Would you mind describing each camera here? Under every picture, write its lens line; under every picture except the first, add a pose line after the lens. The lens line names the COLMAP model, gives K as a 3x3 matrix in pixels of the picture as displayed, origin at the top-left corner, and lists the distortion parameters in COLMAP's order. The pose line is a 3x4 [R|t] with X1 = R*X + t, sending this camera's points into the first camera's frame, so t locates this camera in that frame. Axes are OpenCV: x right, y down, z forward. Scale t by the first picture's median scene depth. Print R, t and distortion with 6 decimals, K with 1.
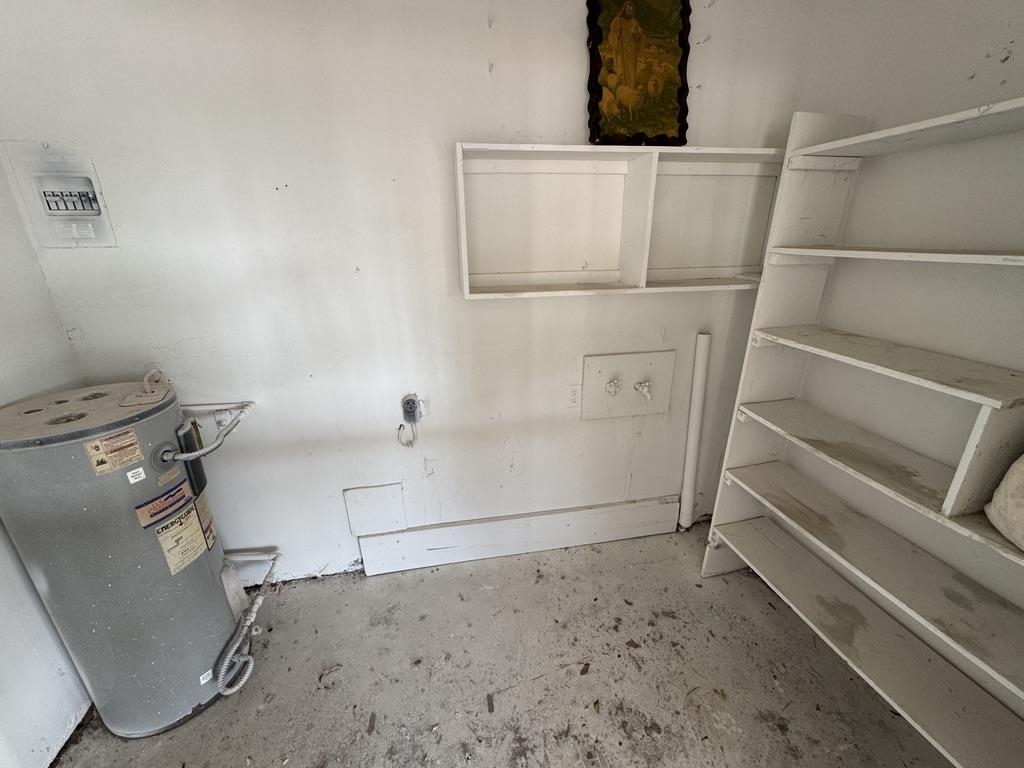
lens RADIAL K [[408.2, 0, 510.5], [0, 408.2, 381.9], [0, 0, 1]] dist [-0.003734, 0.000414]
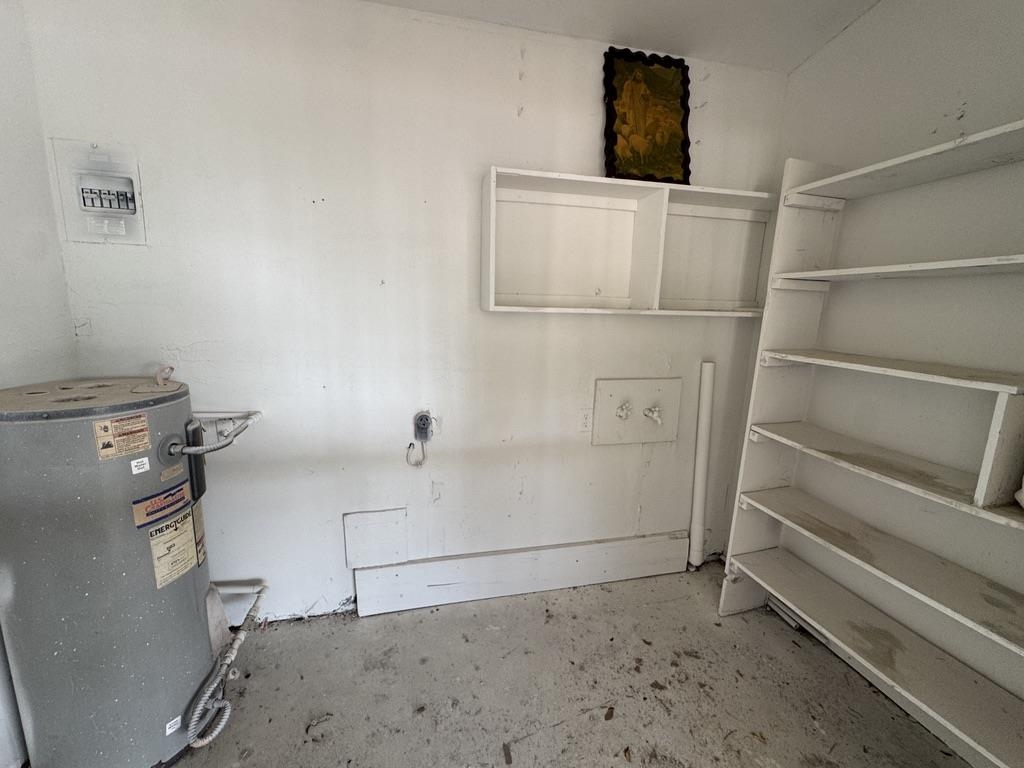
lens RADIAL K [[408.2, 0, 512.3], [0, 408.2, 380.9], [0, 0, 1]] dist [-0.003734, 0.000414]
pose [[0.998129, 0.027320, 0.054694, -0.104121], [-0.018252, 0.986963, -0.159909, 0.132644], [-0.058349, 0.158612, 0.985615, 0.010662]]
